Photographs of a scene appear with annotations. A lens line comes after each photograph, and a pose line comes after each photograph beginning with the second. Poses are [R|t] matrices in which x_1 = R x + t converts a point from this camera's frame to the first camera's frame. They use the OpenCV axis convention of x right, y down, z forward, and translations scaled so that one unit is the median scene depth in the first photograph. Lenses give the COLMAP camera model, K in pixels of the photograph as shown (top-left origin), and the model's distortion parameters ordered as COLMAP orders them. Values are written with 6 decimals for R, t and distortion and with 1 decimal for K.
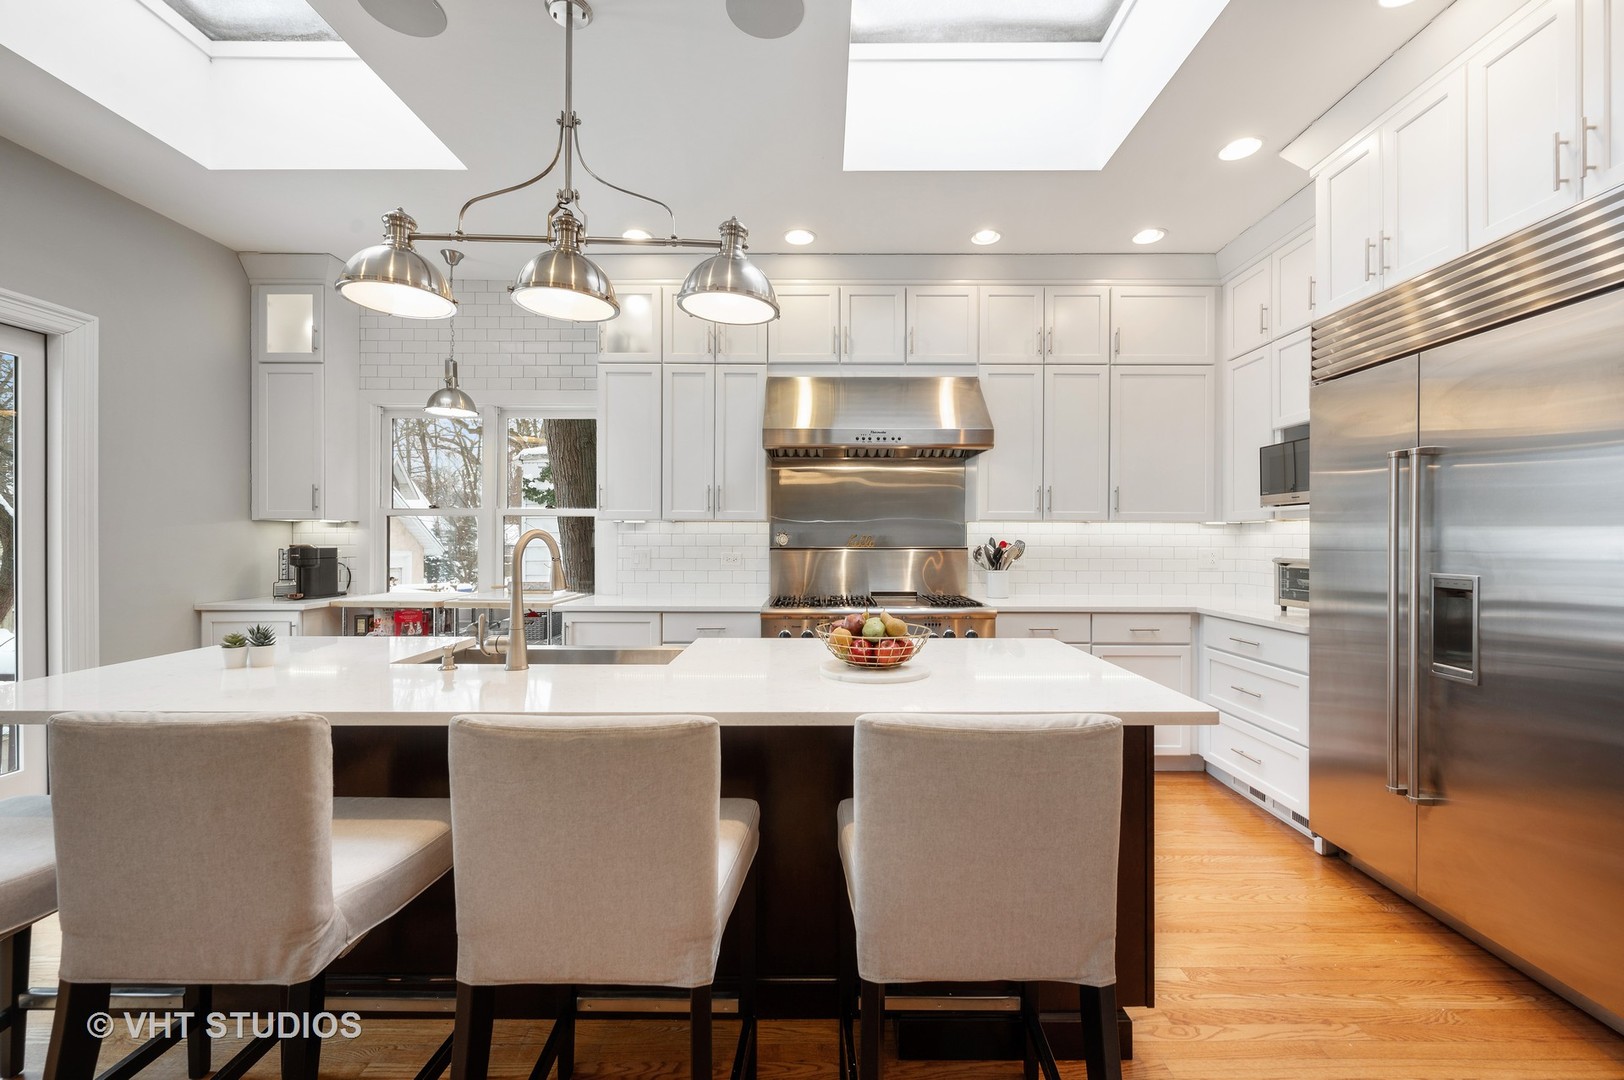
lens RADIAL K [[645.4, 0, 807.2], [0, 645.4, 539.7], [0, 0, 1]] dist [-0.010526, -0.000016]
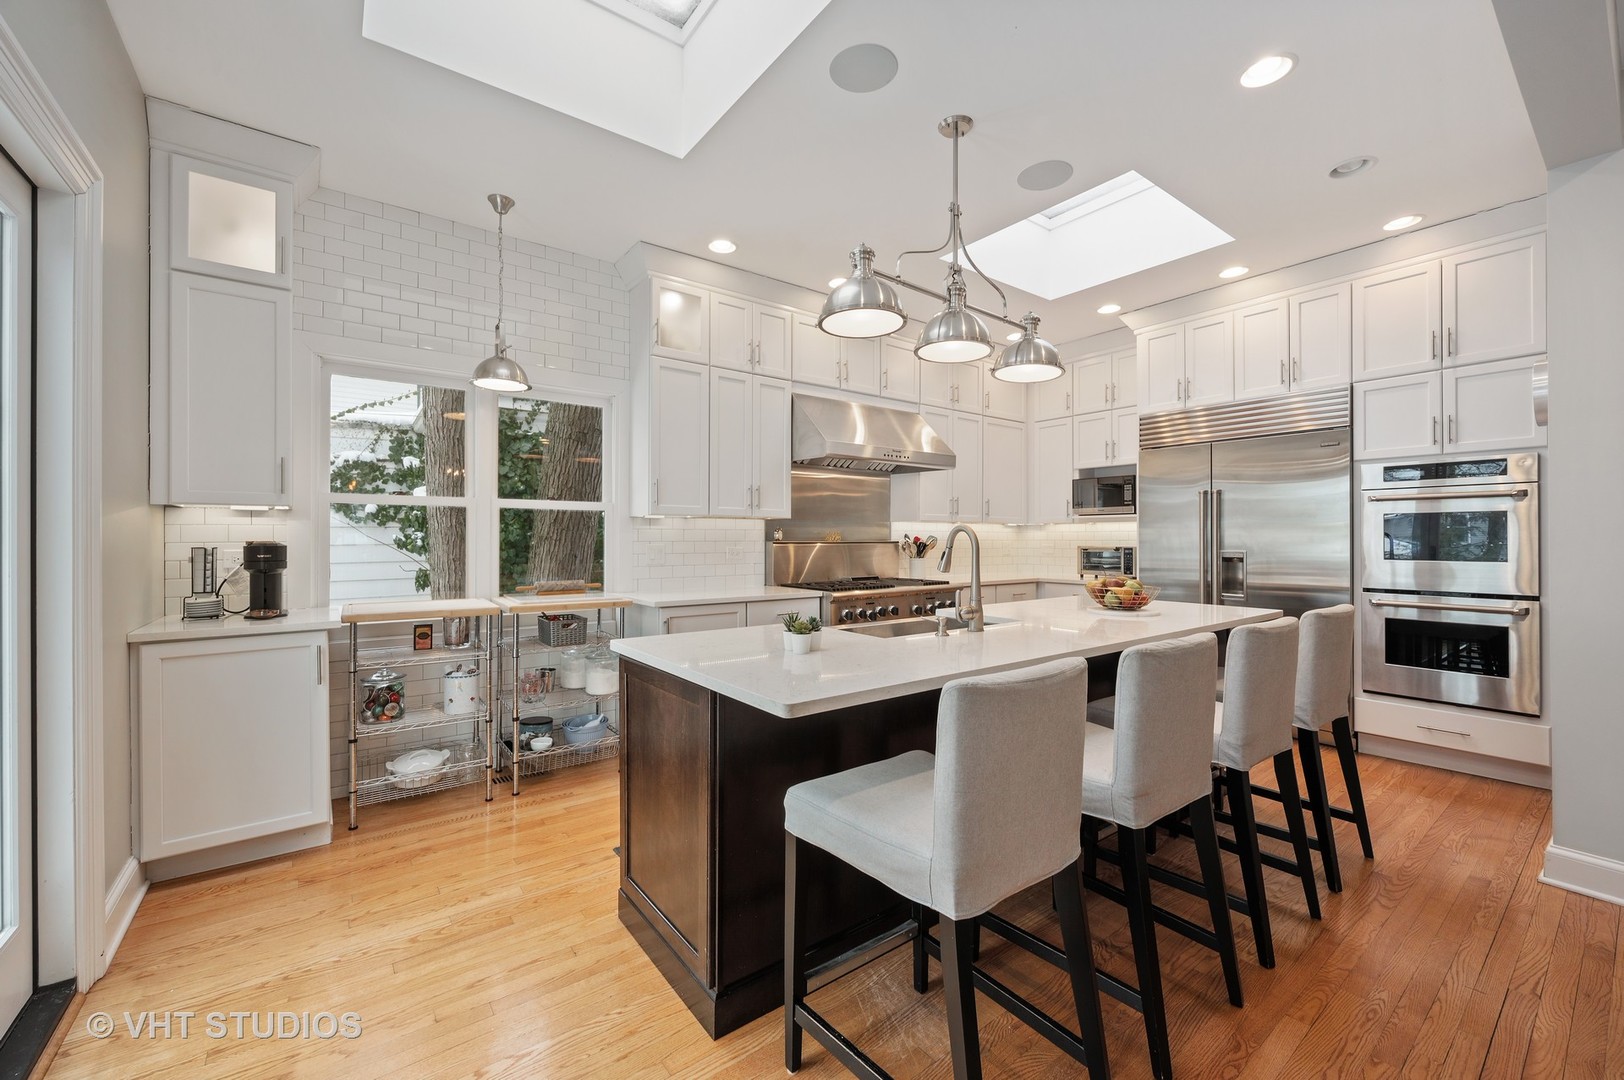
lens RADIAL K [[645.4, 0, 804.1], [0, 645.4, 539.0], [0, 0, 1]] dist [-0.010526, -0.000016]
pose [[0.799824, -0.002735, 0.600228, -0.752484], [0.002120, 0.999996, 0.001732, 0.005147], [-0.600231, -0.000113, 0.799827, 0.075470]]
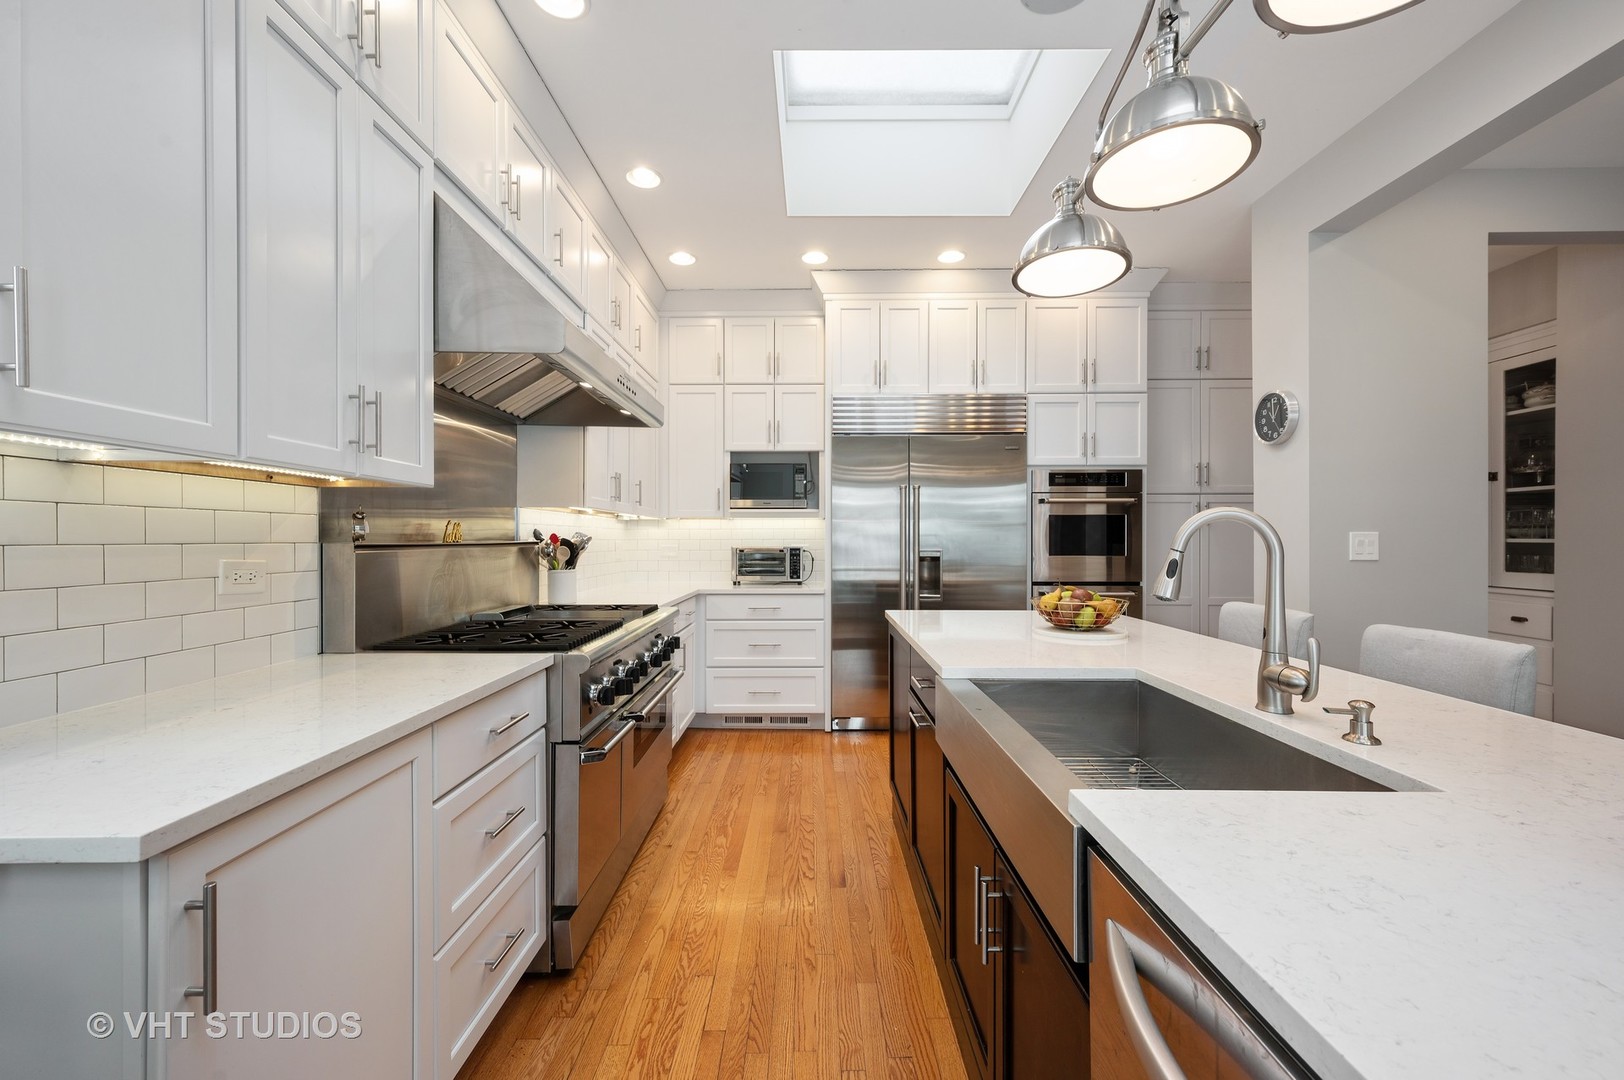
lens RADIAL K [[645.4, 0, 809.7], [0, 645.4, 540.1], [0, 0, 1]] dist [-0.010526, -0.000016]
pose [[0.001531, -0.004864, 0.999987, -0.557564], [0.002201, 0.999986, 0.004861, 0.007756], [-0.999996, 0.002194, 0.001542, 0.739748]]
